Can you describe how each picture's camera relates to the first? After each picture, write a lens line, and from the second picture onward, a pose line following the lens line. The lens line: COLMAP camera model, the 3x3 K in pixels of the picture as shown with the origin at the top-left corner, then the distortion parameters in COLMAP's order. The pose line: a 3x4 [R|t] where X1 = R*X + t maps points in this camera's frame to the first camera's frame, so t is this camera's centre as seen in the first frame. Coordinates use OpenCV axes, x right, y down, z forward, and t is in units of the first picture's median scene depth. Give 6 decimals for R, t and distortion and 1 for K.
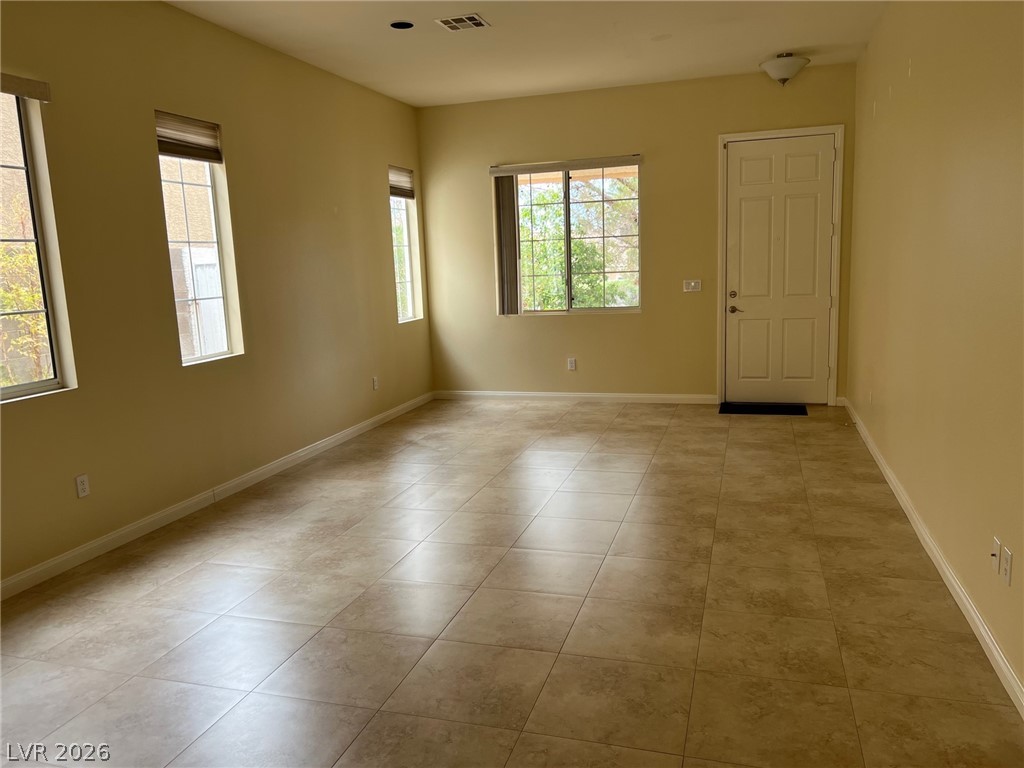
lens RADIAL K [[770.2, 0, 513.3], [0, 770.2, 382.5], [0, 0, 1]] dist [0.067780, -0.070838]
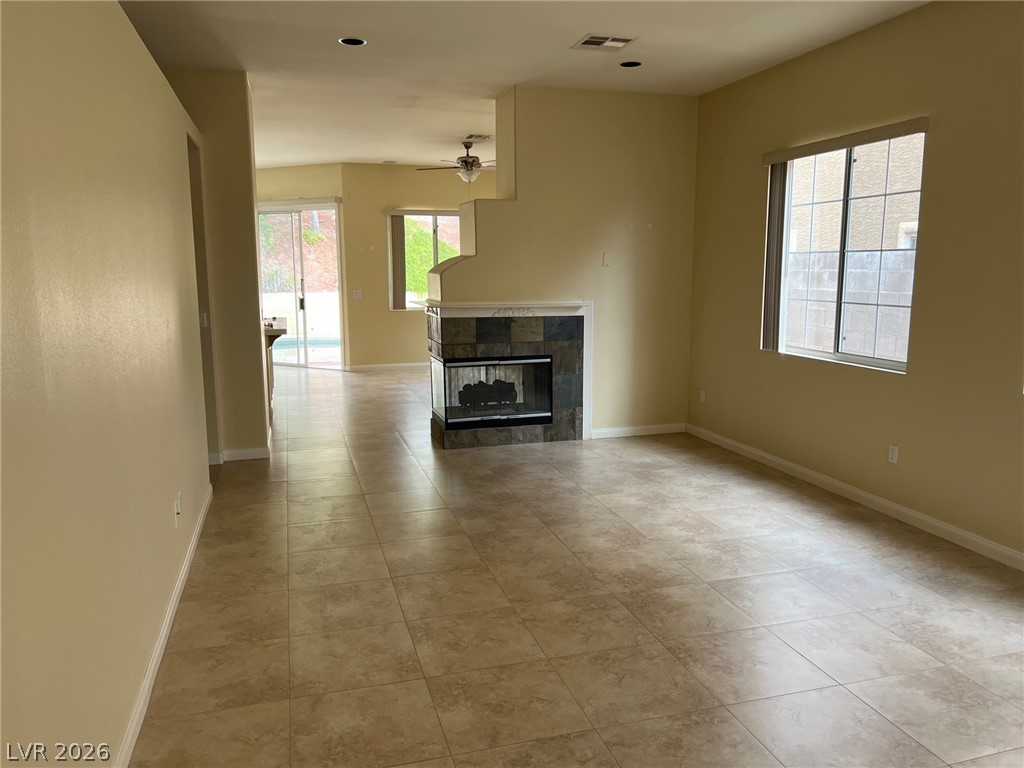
lens RADIAL K [[770.2, 0, 509.5], [0, 770.2, 386.0], [0, 0, 1]] dist [0.067780, -0.070838]
pose [[-0.836509, 0.125645, -0.533354, 0.566868], [-0.051312, 0.951117, 0.304538, -0.301282], [0.545546, 0.282116, -0.789171, 1.599909]]
